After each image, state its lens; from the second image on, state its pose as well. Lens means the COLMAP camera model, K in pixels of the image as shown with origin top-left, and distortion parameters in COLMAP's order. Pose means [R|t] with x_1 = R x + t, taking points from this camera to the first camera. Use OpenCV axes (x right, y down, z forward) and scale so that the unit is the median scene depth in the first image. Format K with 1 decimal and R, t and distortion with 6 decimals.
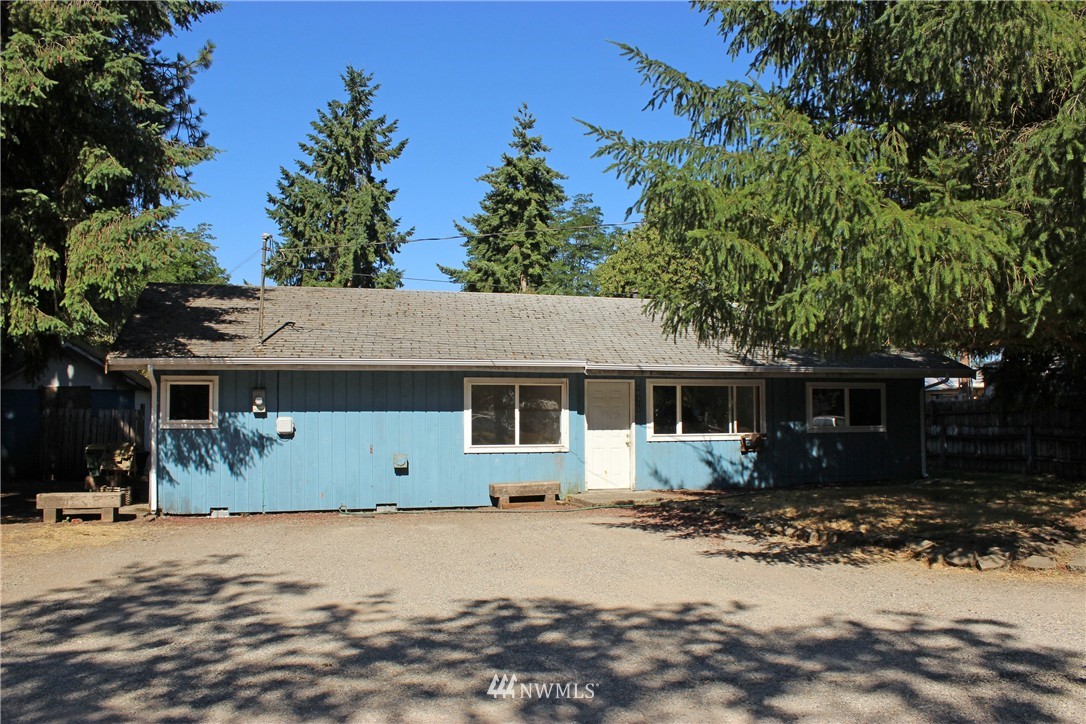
lens RADIAL K [[915.5, 0, 567.7], [0, 915.5, 377.5], [0, 0, 1]] dist [-0.177237, 0.157781]
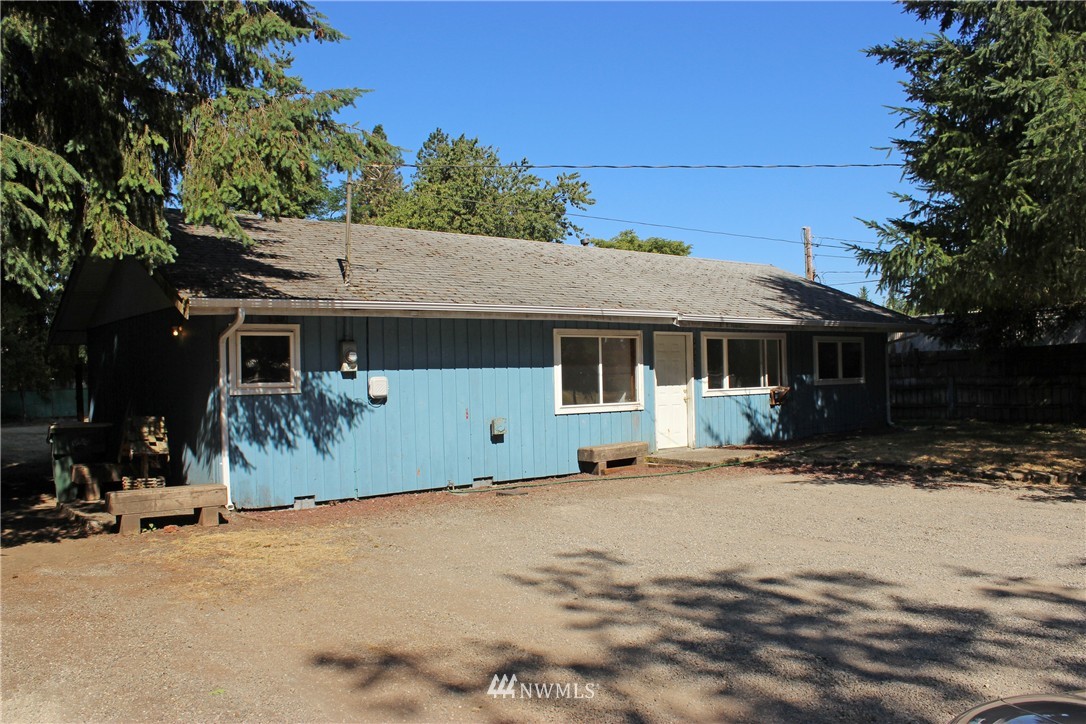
lens RADIAL K [[902.8, 0, 548.9], [0, 902.8, 374.5], [0, 0, 1]] dist [-0.163507, 0.144005]
pose [[0.923901, -0.015529, 0.382317, -0.338453], [0.001139, 0.999283, 0.037838, 0.008610], [-0.382630, -0.034523, 0.923256, 0.149188]]
